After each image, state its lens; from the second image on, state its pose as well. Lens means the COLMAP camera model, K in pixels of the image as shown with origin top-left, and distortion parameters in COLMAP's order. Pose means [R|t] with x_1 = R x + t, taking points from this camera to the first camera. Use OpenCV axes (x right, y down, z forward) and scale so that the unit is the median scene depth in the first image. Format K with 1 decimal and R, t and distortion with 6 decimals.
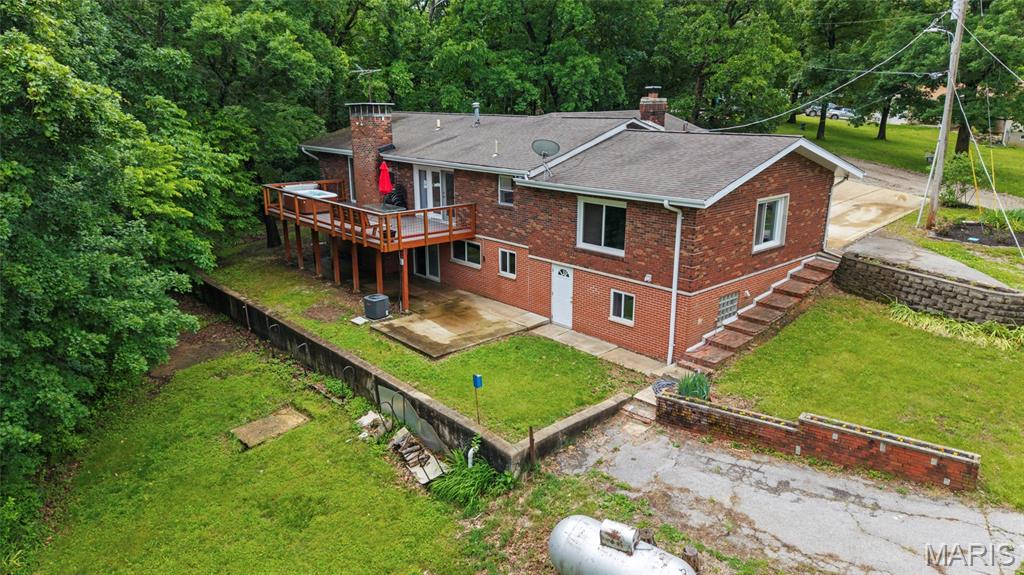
lens RADIAL K [[696.4, 0, 517.9], [0, 696.4, 286.0], [0, 0, 1]] dist [0.003002, -0.002714]
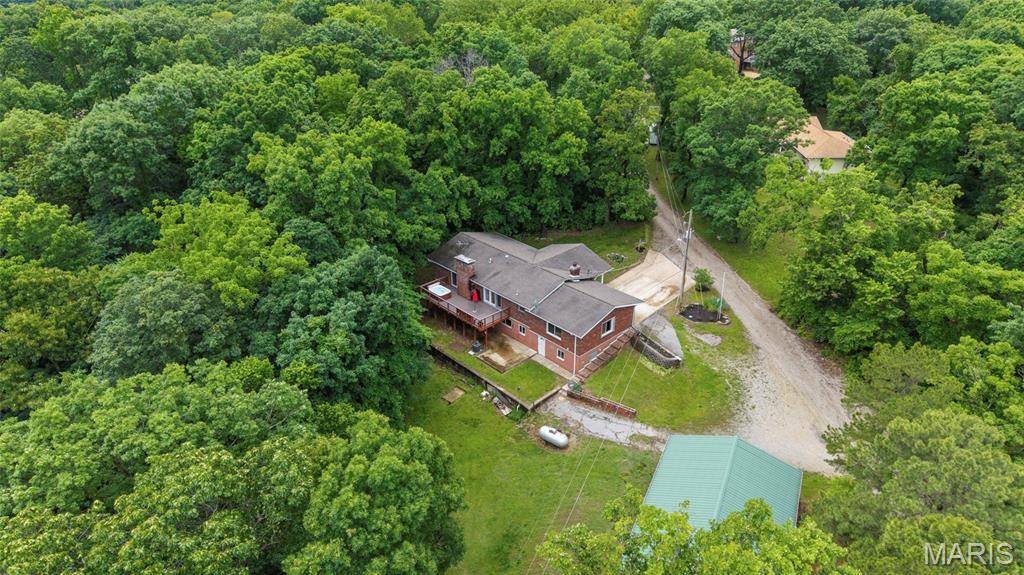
lens RADIAL K [[696.4, 0, 509.0], [0, 696.4, 288.2], [0, 0, 1]] dist [0.003002, -0.002714]
pose [[0.999766, -0.019034, 0.010265, -0.115266], [0.016464, 0.977692, 0.209400, -0.974377], [-0.014022, -0.209182, 0.977776, -2.112898]]
